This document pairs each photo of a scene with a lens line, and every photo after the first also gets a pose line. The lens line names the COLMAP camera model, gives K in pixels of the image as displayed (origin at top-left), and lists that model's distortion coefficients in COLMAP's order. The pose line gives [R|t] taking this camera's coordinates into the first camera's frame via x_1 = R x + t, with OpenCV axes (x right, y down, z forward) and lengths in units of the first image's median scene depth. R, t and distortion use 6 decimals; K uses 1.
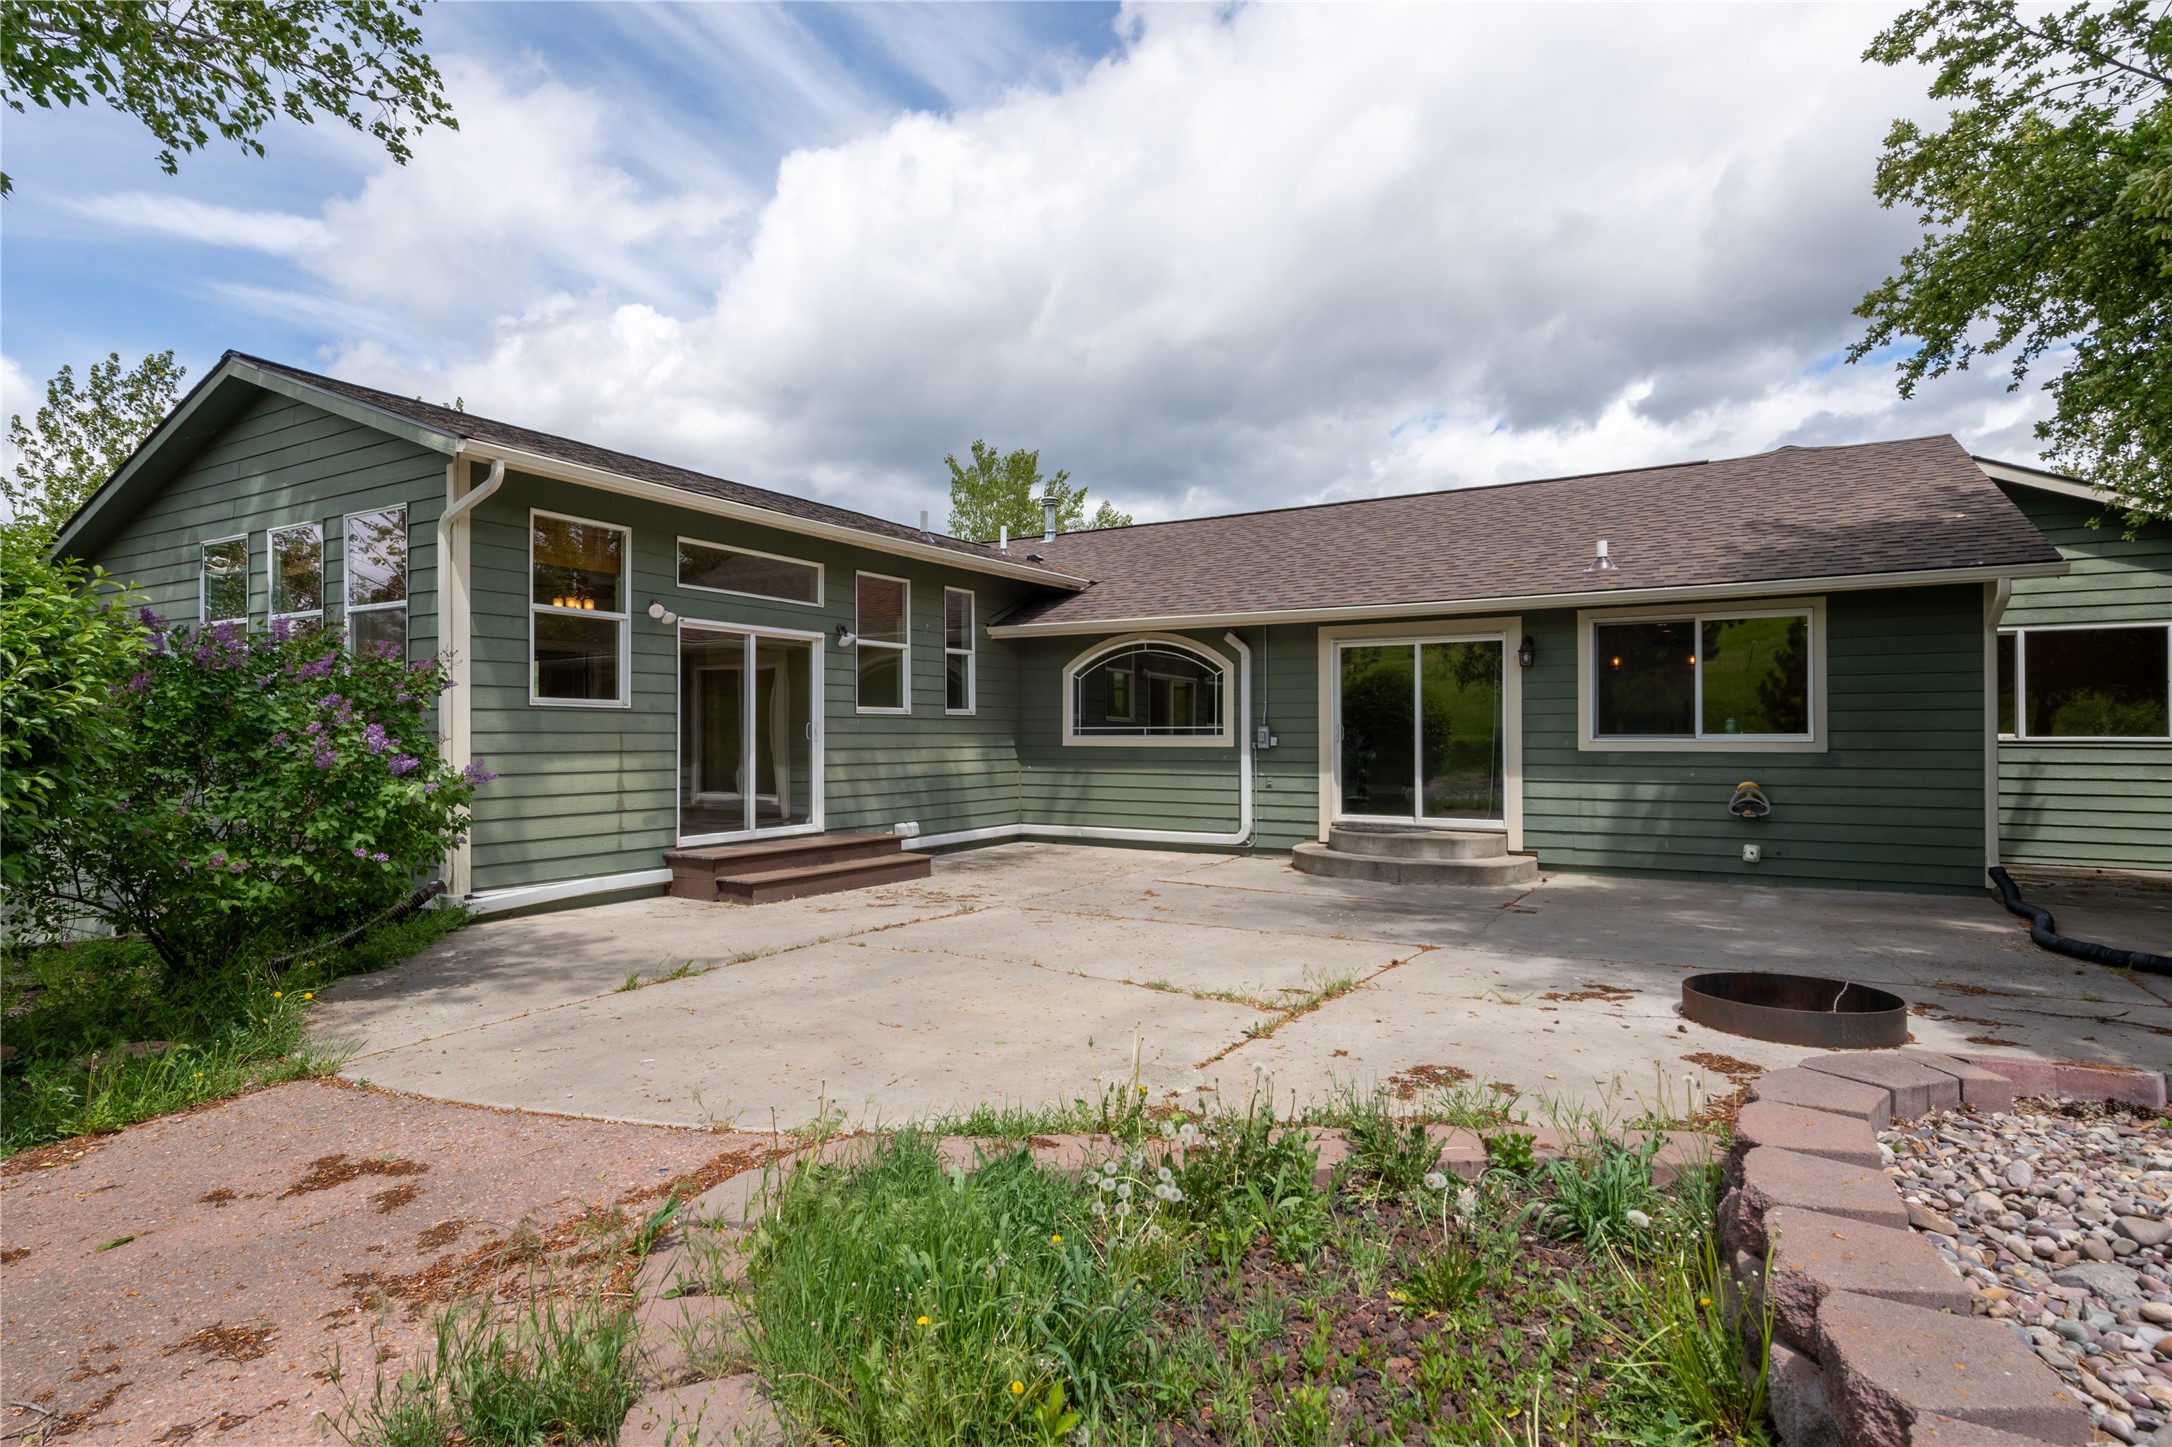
lens RADIAL K [[1109.6, 0, 1077.8], [0, 1109.6, 724.9], [0, 0, 1]] dist [0.001536, 0.000040]
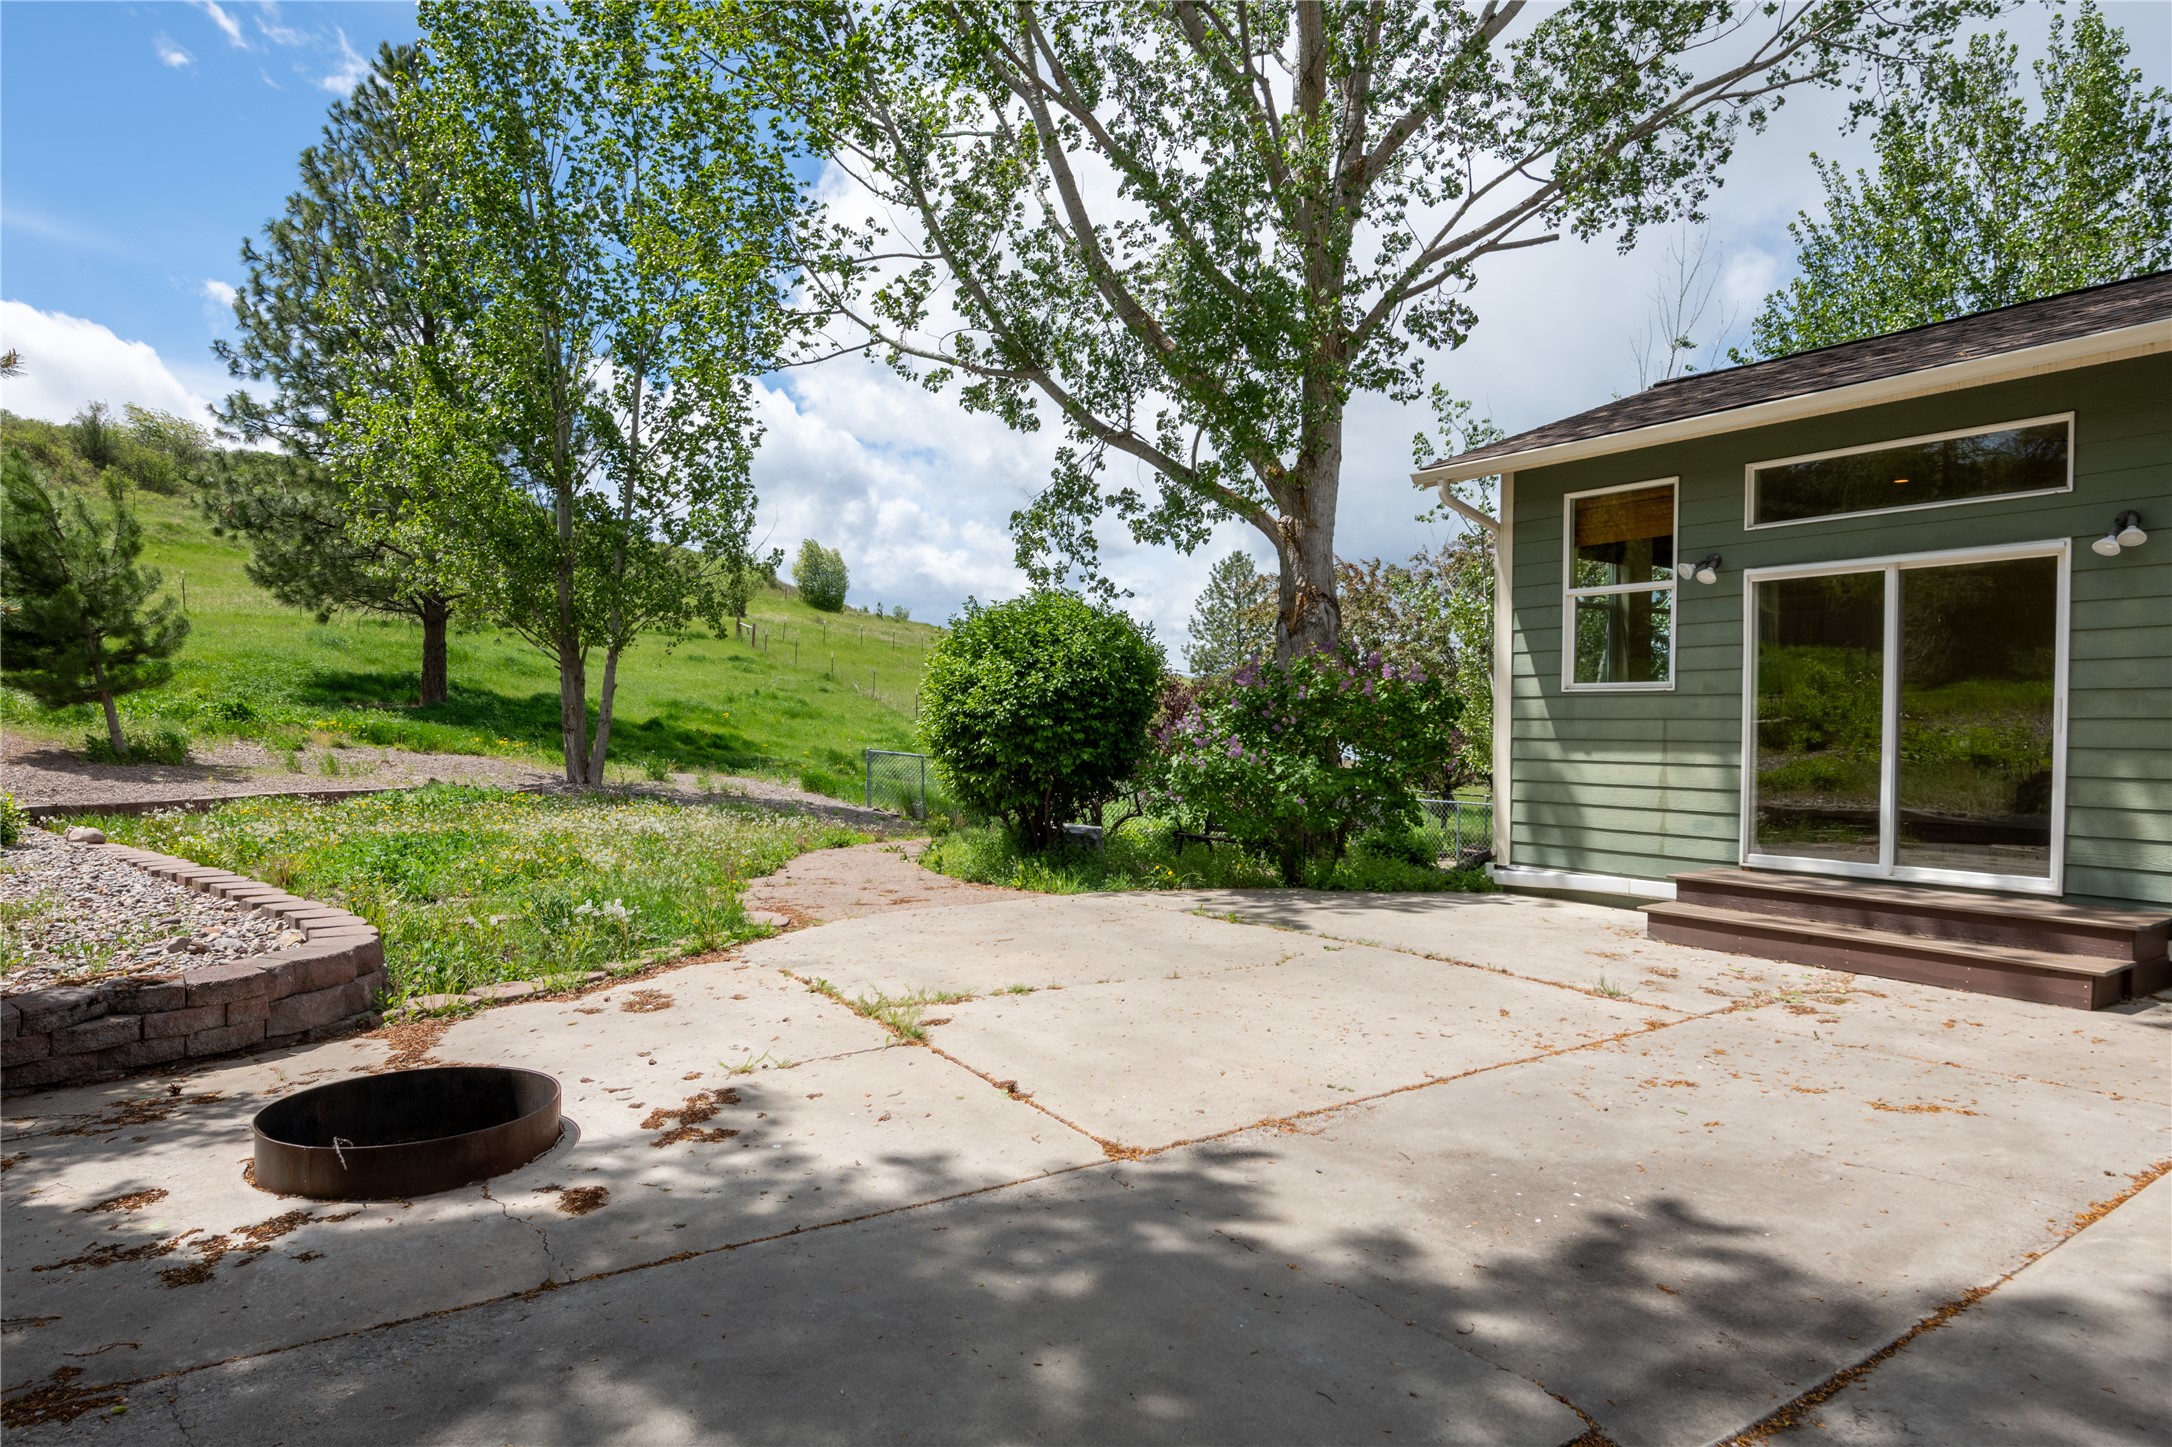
lens RADIAL K [[1278.1, 0, 1047.4], [0, 1278.1, 757.1], [0, 0, 1]] dist [-0.001105, -0.000871]
pose [[-0.431381, 0.027596, -0.901748, 0.524642], [0.008691, 0.999613, 0.026434, 0.004683], [0.902128, 0.003566, -0.431453, 0.754245]]
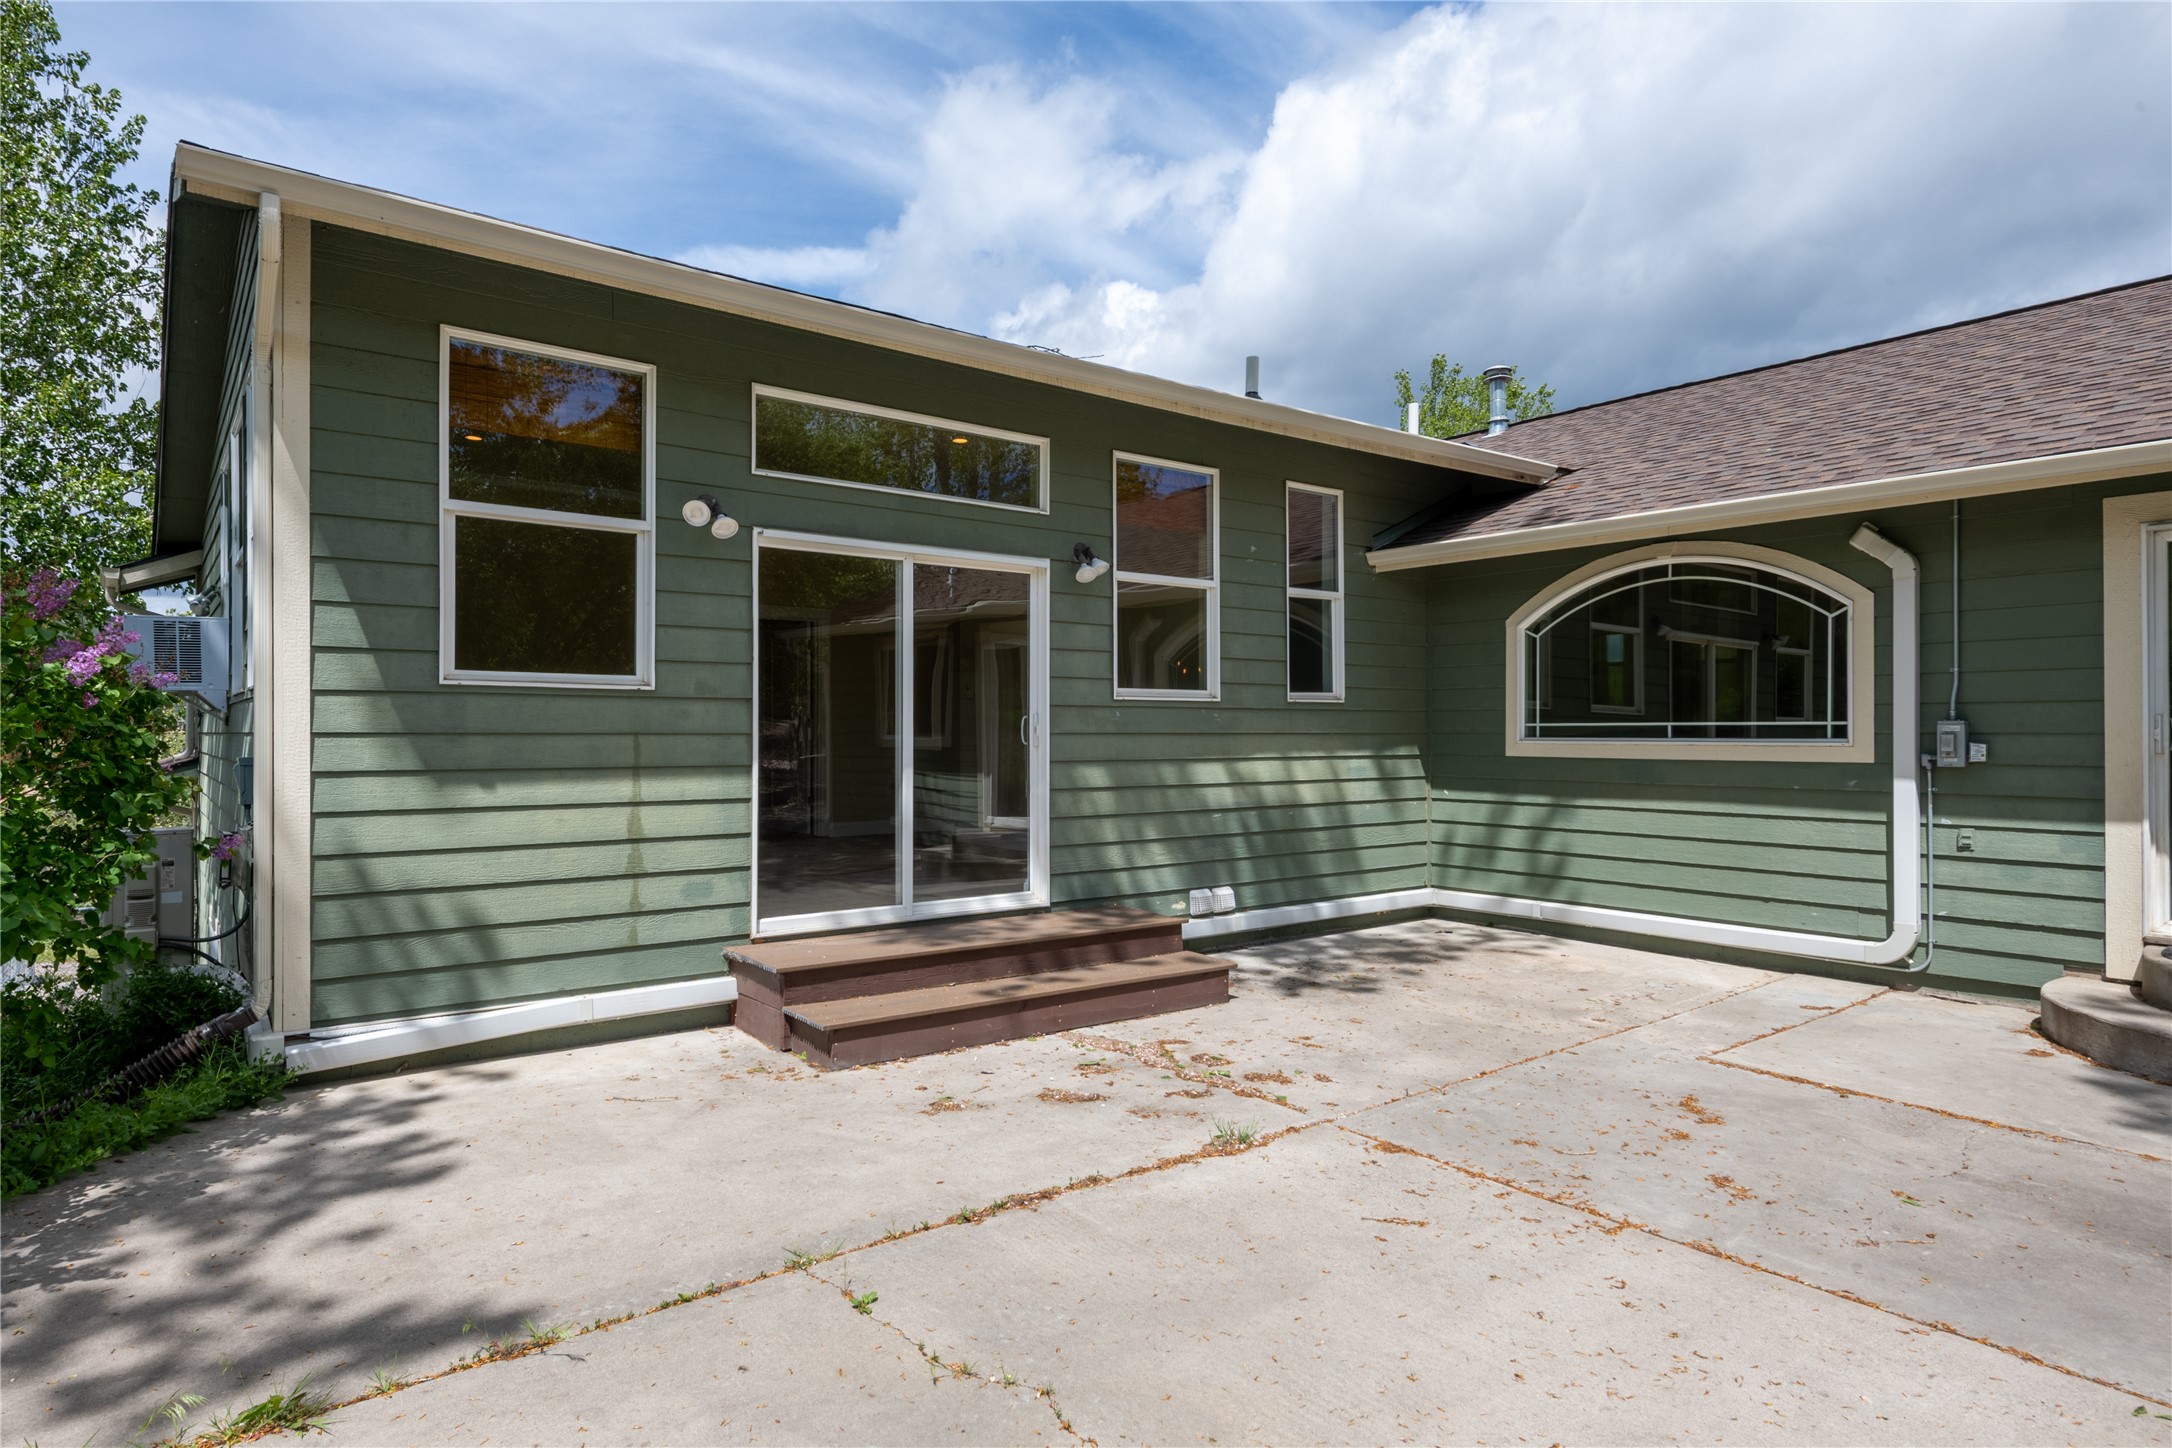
lens RADIAL K [[1212.0, 0, 1066.9], [0, 1212.0, 728.9], [0, 0, 1]] dist [0.007599, 0.000311]
pose [[0.925890, -0.000052, -0.377794, 0.014857], [0.002208, 0.999984, 0.005274, 0.001333], [0.377788, -0.005717, 0.925875, 0.391637]]
